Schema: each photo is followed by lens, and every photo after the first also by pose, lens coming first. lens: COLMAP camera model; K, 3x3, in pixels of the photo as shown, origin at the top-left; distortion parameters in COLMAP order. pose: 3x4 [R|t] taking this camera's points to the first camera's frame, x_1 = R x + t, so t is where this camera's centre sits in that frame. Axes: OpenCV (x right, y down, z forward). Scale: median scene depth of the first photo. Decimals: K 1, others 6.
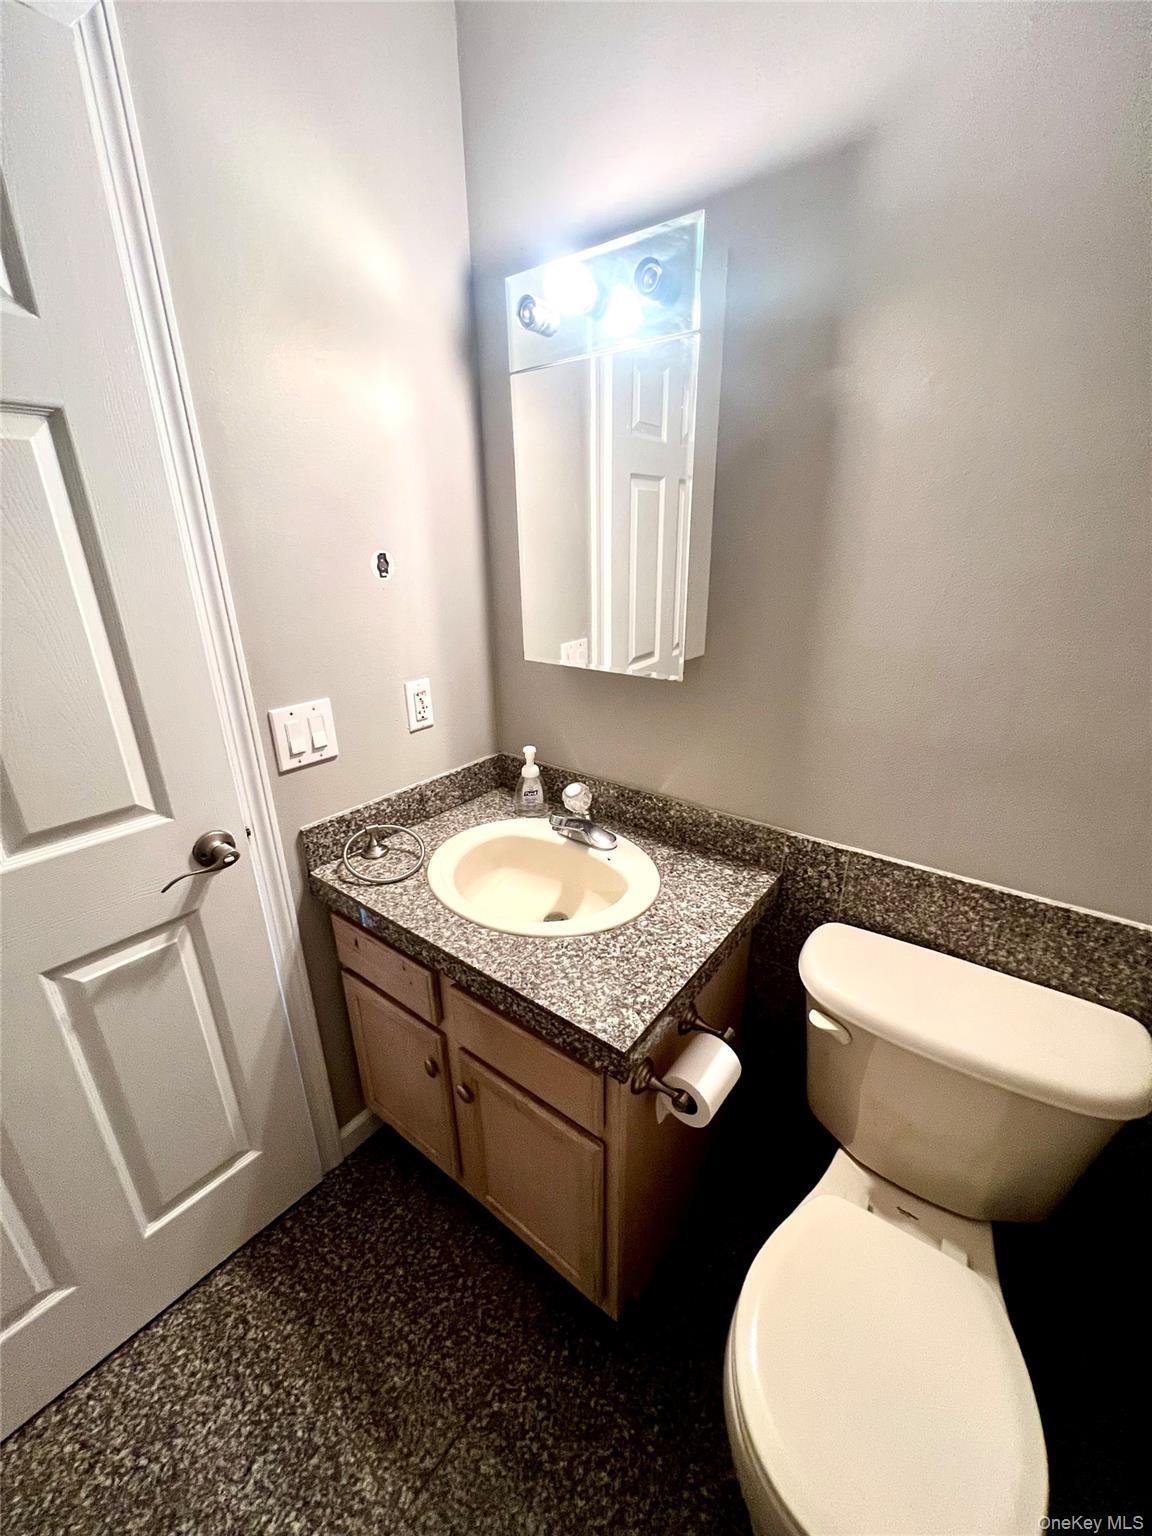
lens RADIAL K [[612.5, 0, 584.7], [0, 612.5, 763.5], [0, 0, 1]] dist [-0.000462, 0.000622]
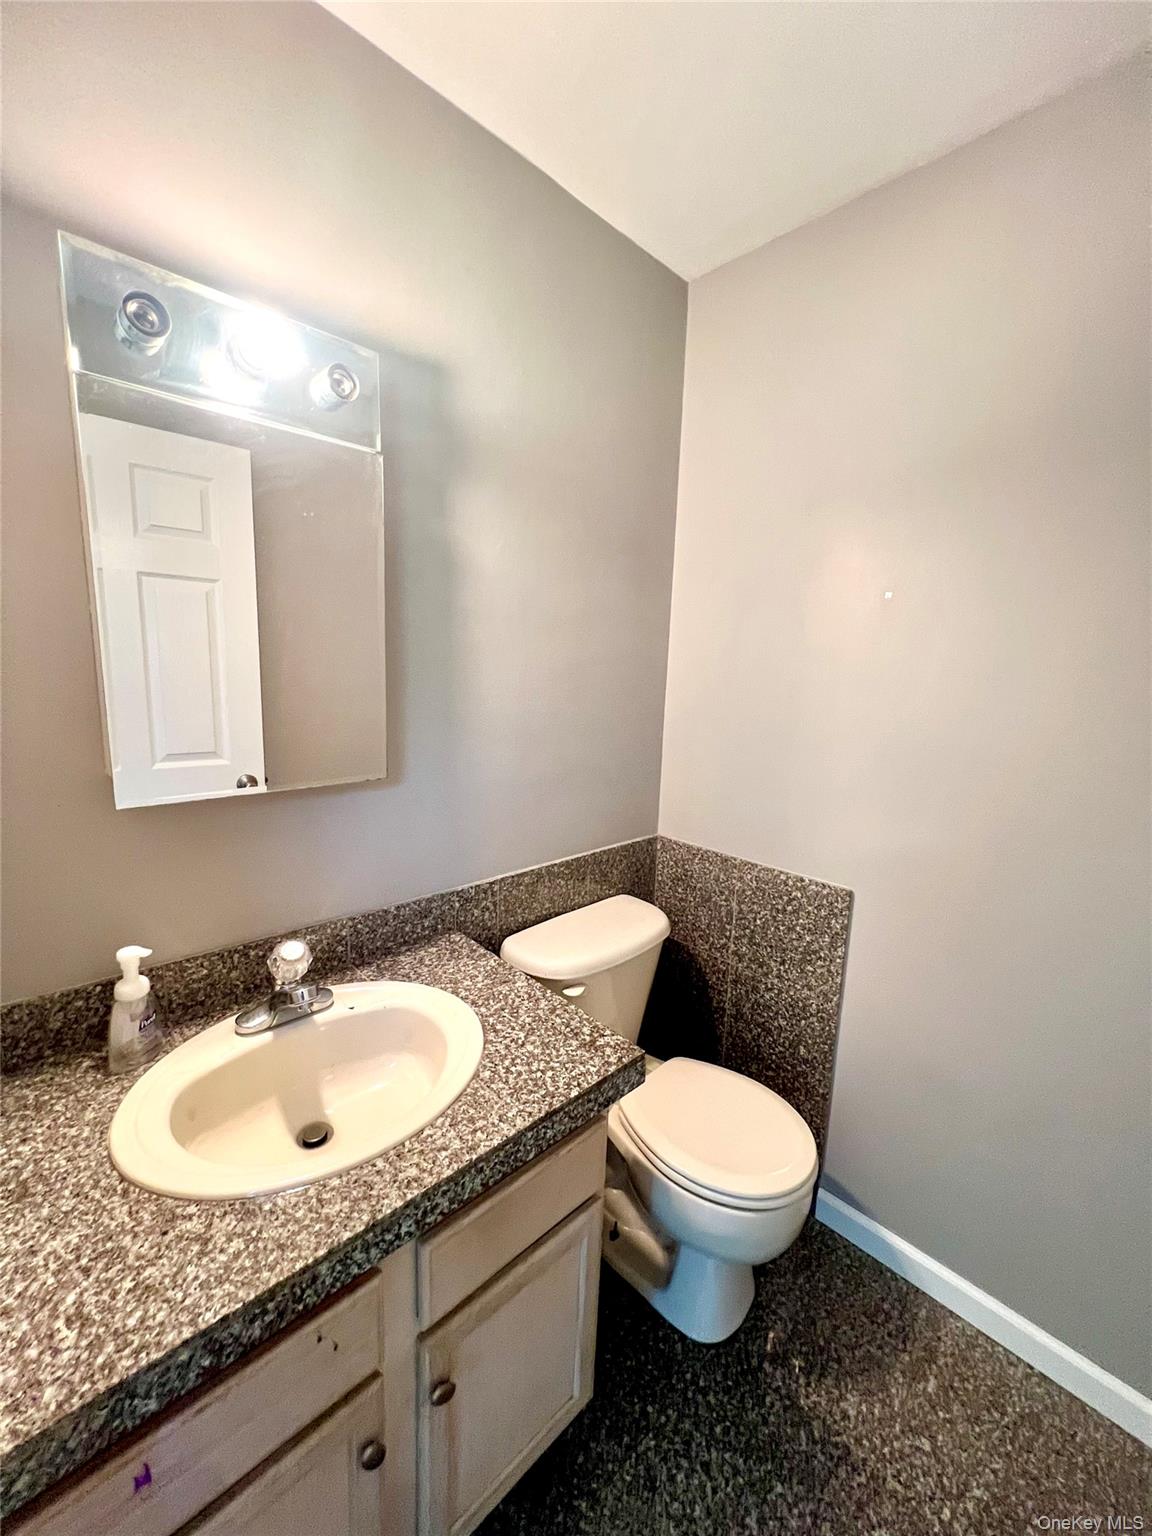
lens RADIAL K [[612.5, 0, 586.6], [0, 612.5, 757.6], [0, 0, 1]] dist [-0.000462, 0.000622]
pose [[0.143839, -0.137671, 0.979978, -0.754448], [0.303251, 0.948767, 0.088776, -0.154887], [-0.941992, 0.284410, 0.178218, 0.523907]]
